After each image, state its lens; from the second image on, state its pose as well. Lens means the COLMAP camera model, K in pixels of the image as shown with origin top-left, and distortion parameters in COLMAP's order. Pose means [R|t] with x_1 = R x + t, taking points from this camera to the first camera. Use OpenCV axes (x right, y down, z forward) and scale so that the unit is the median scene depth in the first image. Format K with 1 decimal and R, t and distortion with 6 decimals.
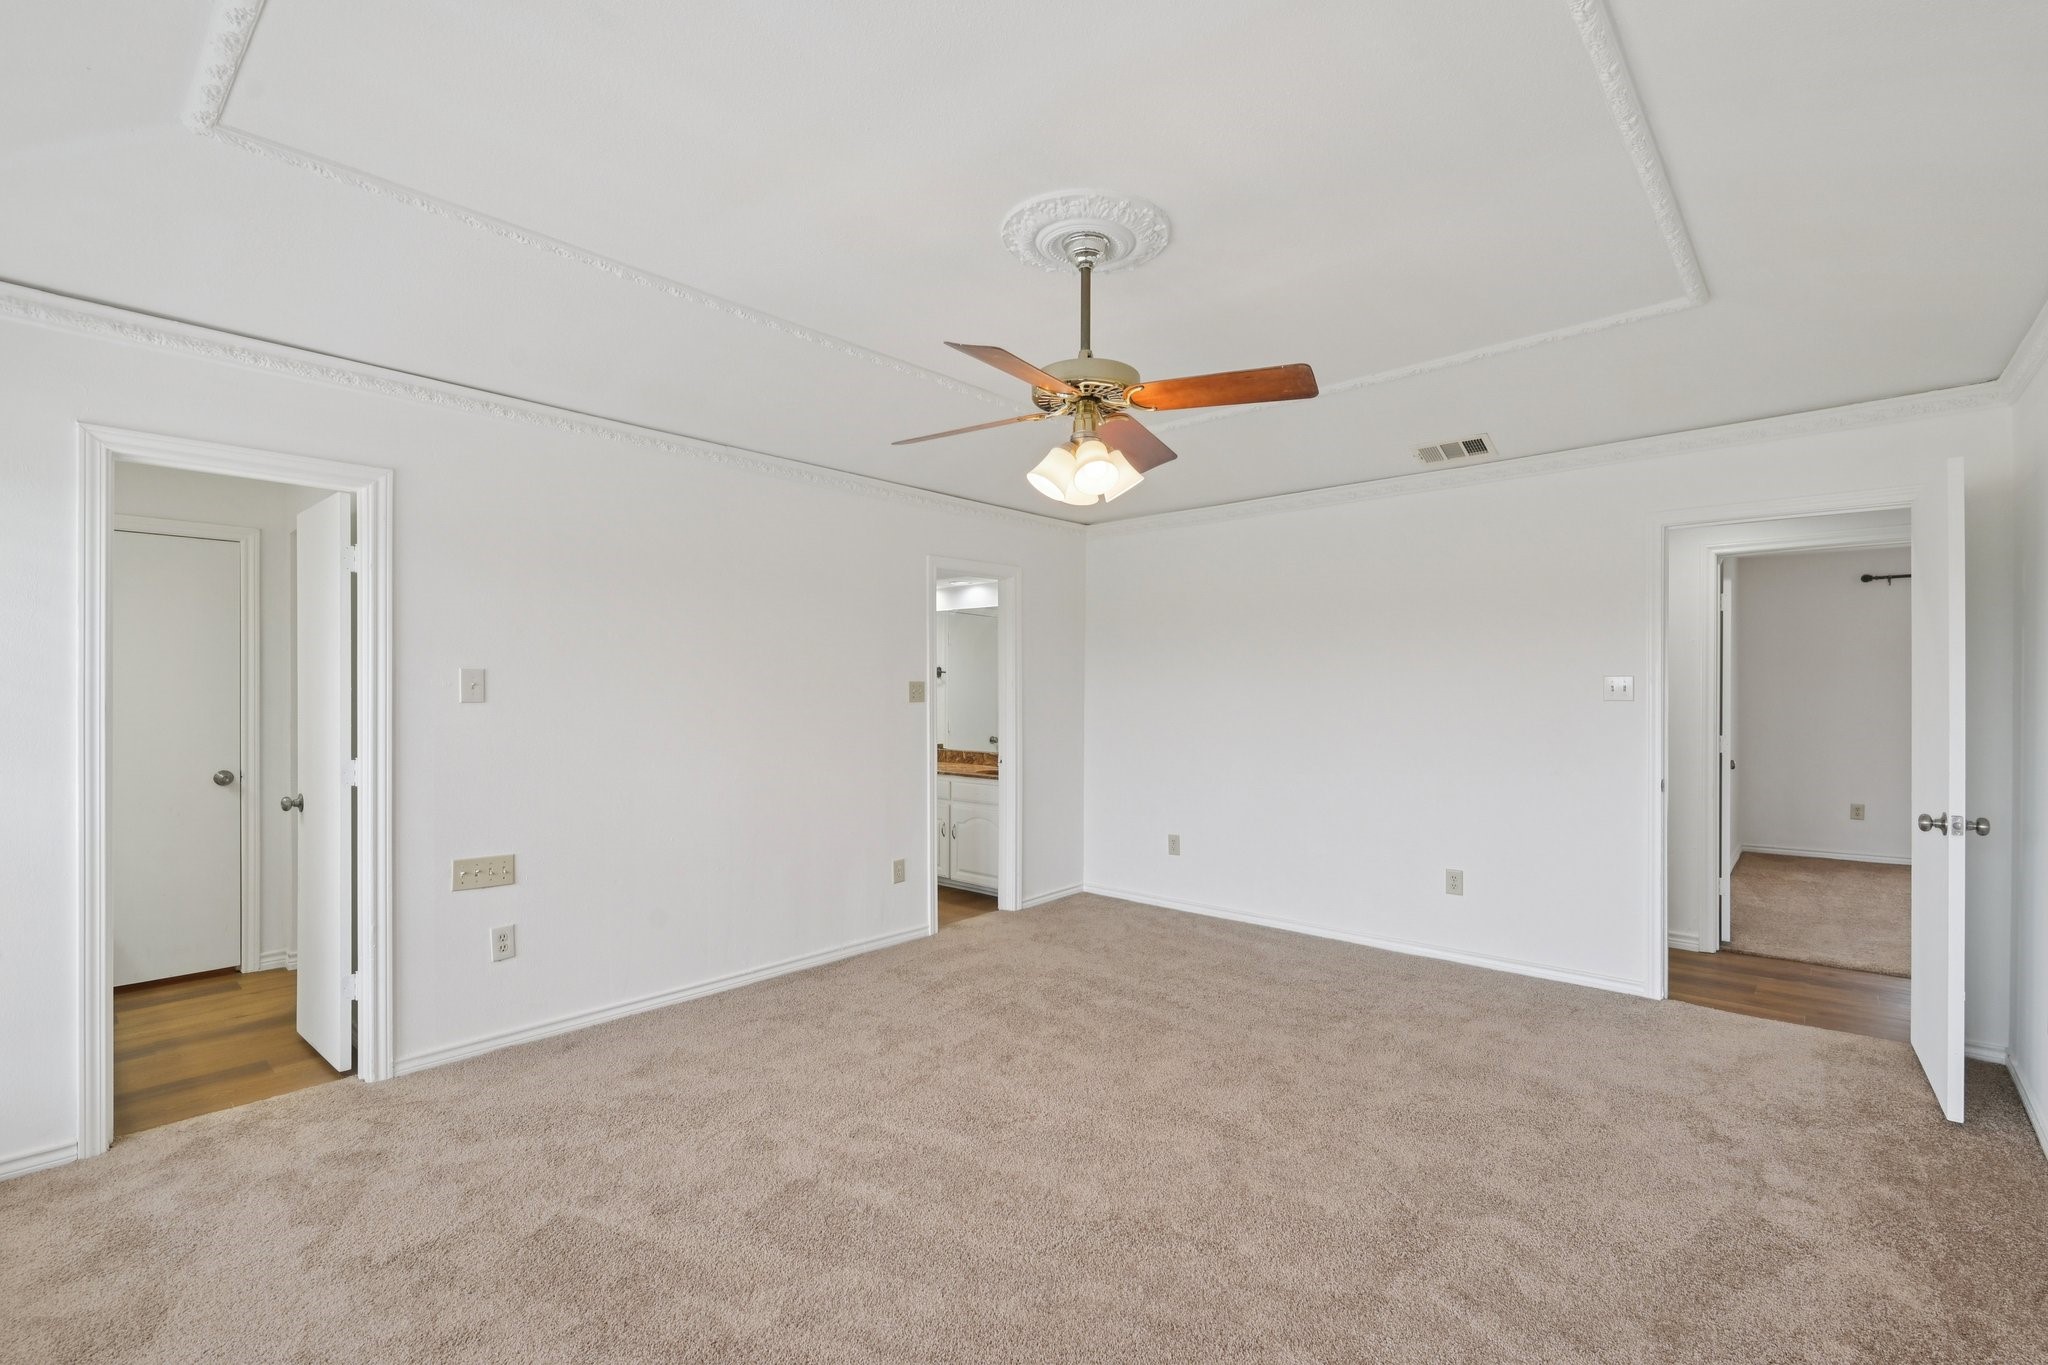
lens RADIAL K [[942.9, 0, 1027.9], [0, 942.9, 683.4], [0, 0, 1]] dist [0.001597, -0.000471]
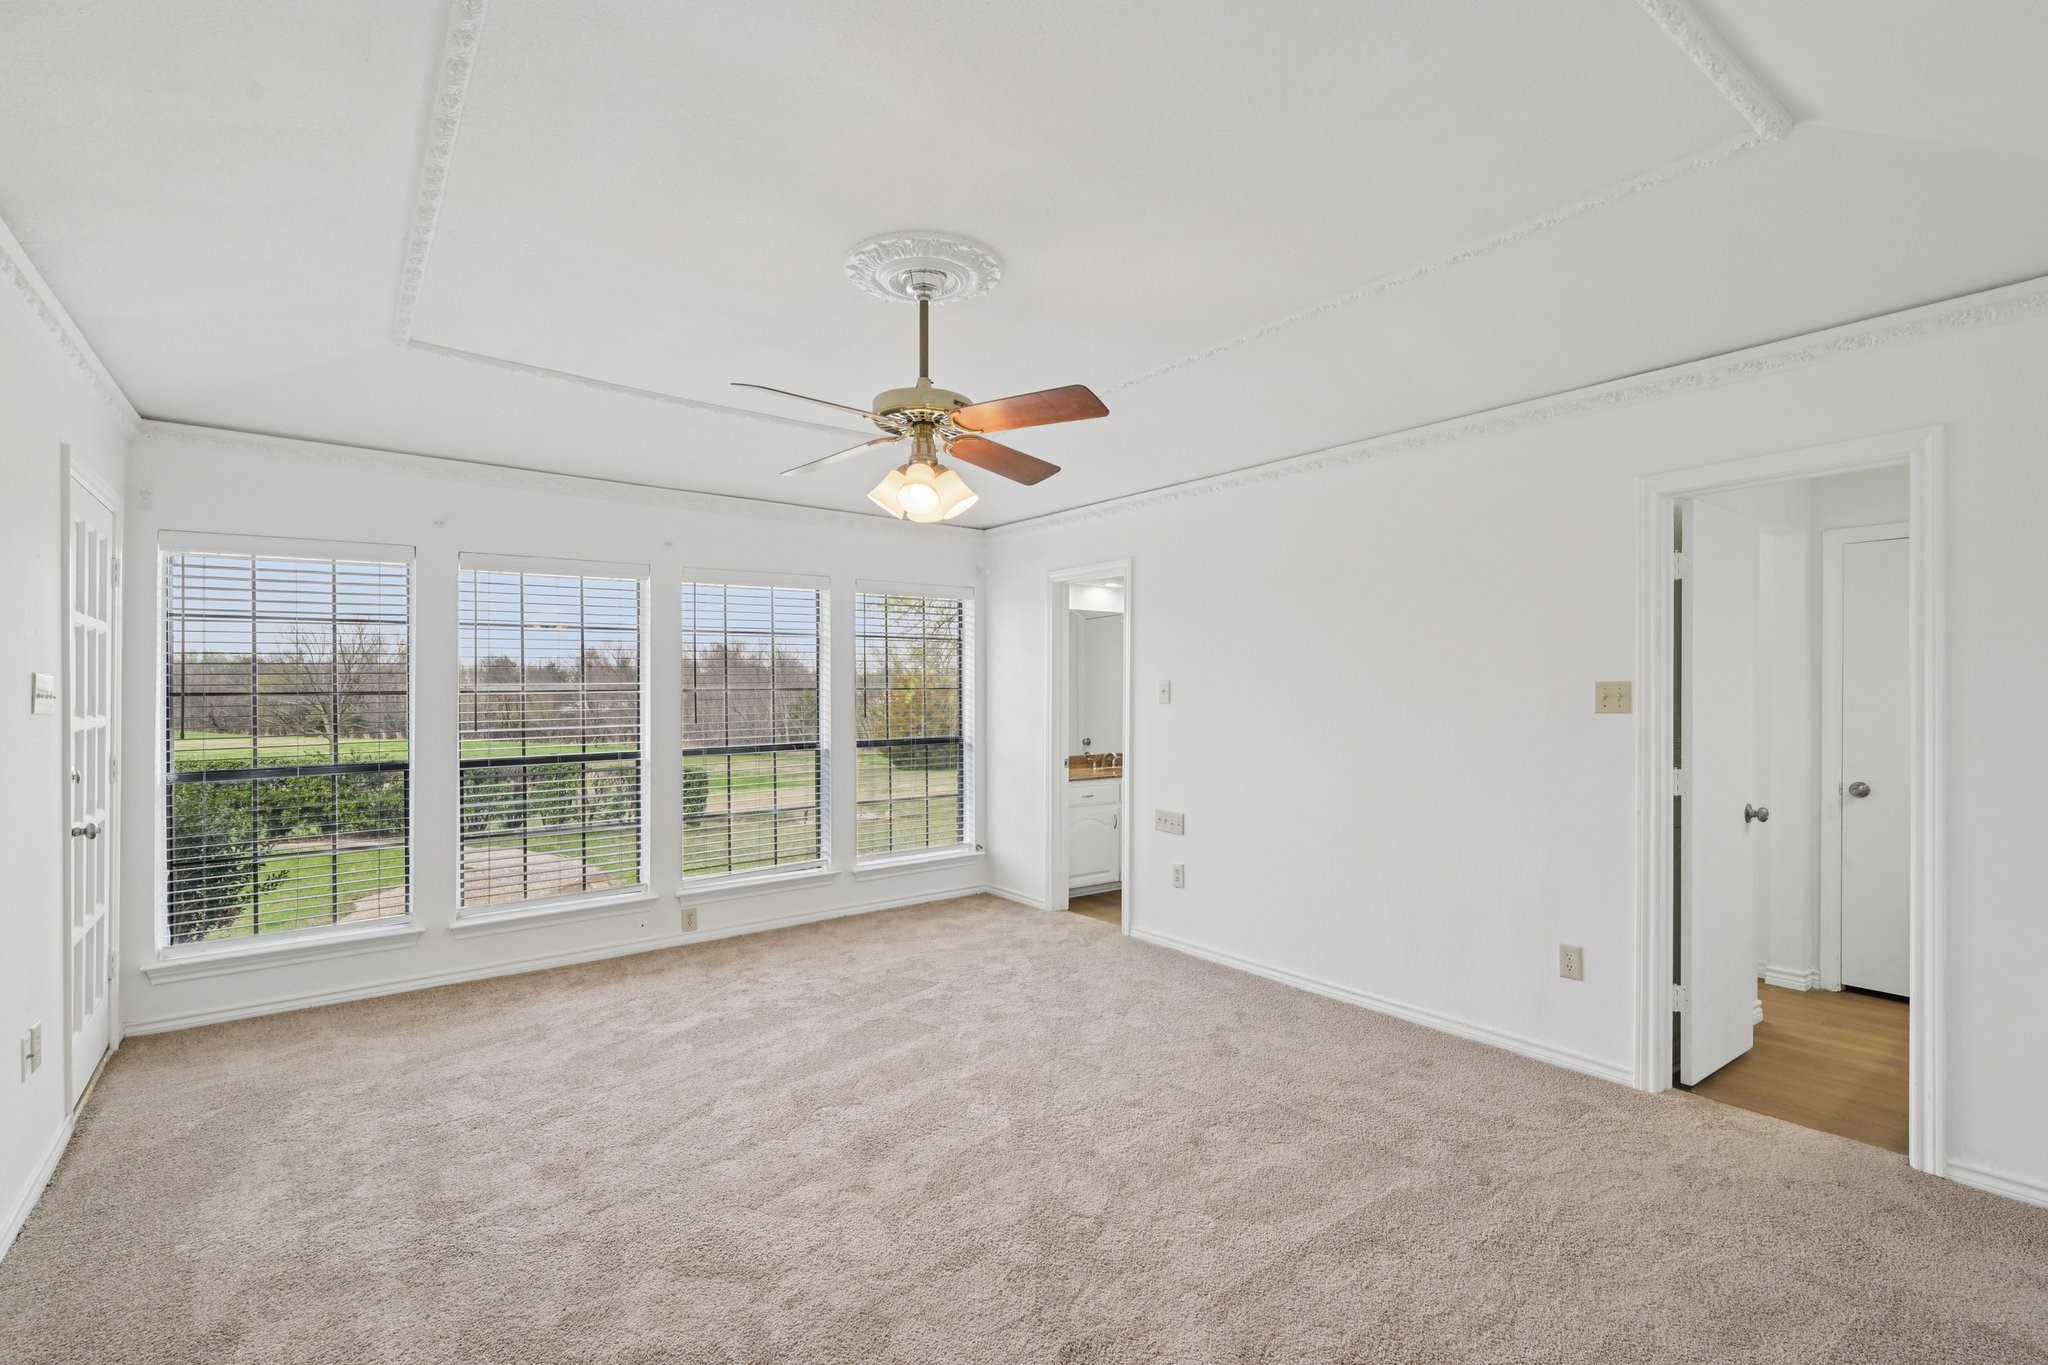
lens RADIAL K [[942.9, 0, 1027.7], [0, 942.9, 692.1], [0, 0, 1]] dist [0.001597, -0.000471]
pose [[-0.189691, -0.004317, -0.981834, 0.922669], [-0.003737, 0.999986, -0.003674, 0.009482], [0.981837, 0.002972, -0.189704, 1.117520]]
